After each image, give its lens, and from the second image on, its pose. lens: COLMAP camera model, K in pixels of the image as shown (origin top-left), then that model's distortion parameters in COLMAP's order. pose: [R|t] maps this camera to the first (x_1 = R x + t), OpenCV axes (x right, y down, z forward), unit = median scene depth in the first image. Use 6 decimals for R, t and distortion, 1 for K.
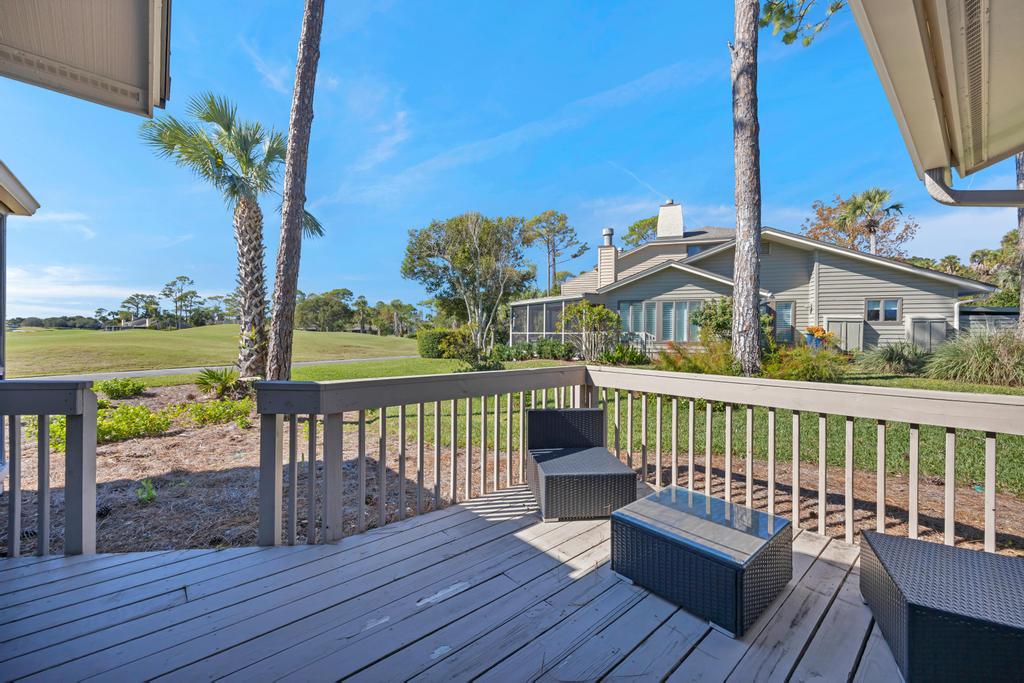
lens RADIAL K [[409.9, 0, 512.0], [0, 409.9, 341.5], [0, 0, 1]] dist [0.000382, -0.000109]
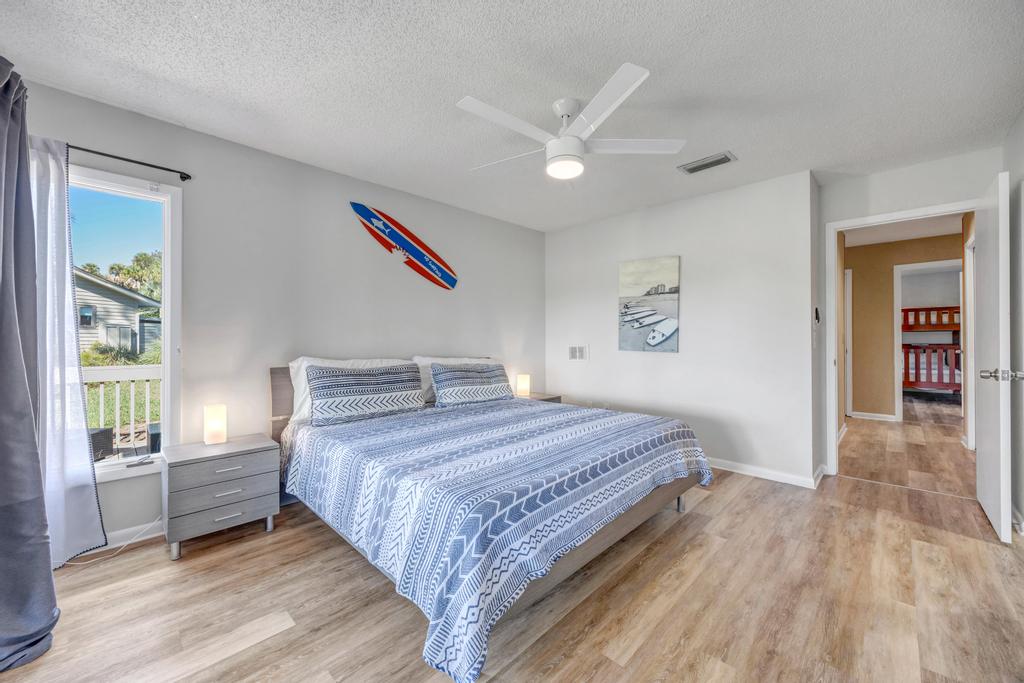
lens RADIAL K [[409.9, 0, 512.0], [0, 409.9, 341.5], [0, 0, 1]] dist [0.000382, -0.000109]
pose [[-0.066667, -0.009822, 0.997727, -0.125336], [0.009878, 0.999896, 0.010504, 0.000084], [-0.997726, 0.010556, -0.066563, -0.063425]]
